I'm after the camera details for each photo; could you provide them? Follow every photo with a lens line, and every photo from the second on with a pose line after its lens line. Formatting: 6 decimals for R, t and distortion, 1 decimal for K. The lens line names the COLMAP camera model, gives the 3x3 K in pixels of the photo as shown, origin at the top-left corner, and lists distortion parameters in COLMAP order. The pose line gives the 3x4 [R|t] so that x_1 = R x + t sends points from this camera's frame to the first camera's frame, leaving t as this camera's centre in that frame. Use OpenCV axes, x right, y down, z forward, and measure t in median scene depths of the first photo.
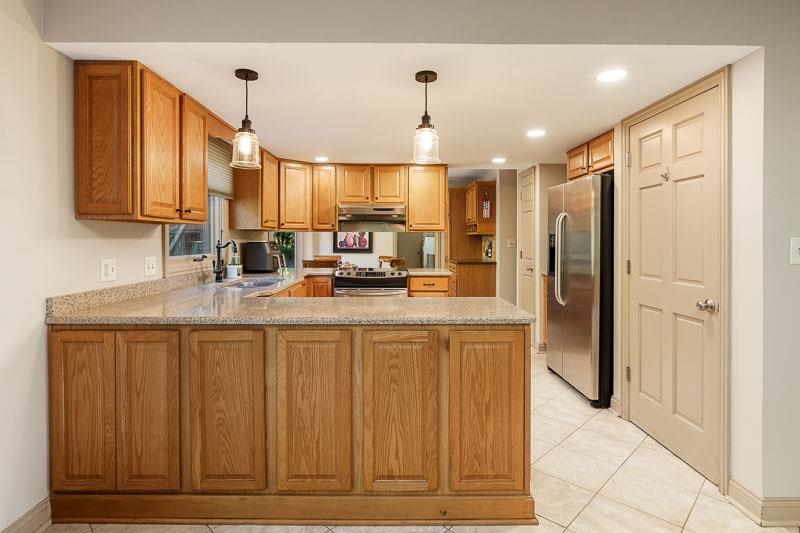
lens RADIAL K [[429.8, 0, 394.3], [0, 429.8, 243.2], [0, 0, 1]] dist [-0.004132, -0.001489]
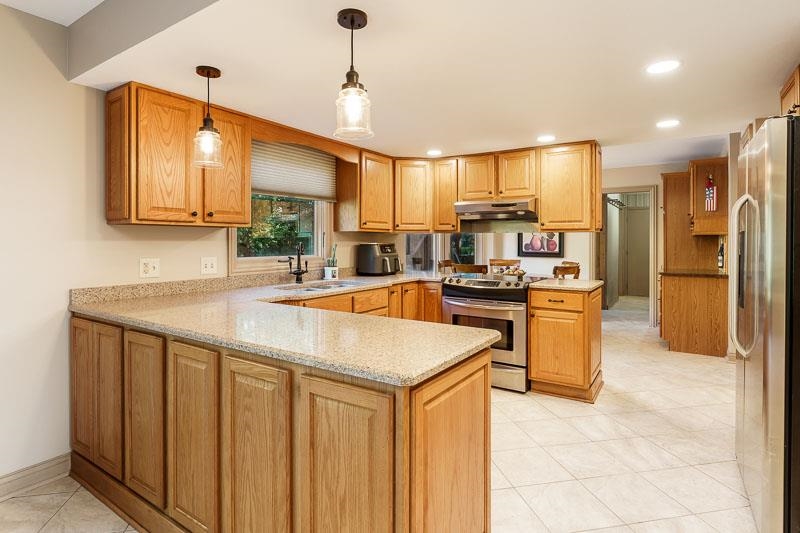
lens RADIAL K [[422.4, 0, 393.2], [0, 422.4, 243.2], [0, 0, 1]] dist [-0.005152, -0.000118]
pose [[0.826008, 0.001379, -0.563656, 0.266261], [-0.004872, 0.999977, -0.004693, -0.001008], [0.563637, 0.006622, 0.825996, 0.221699]]
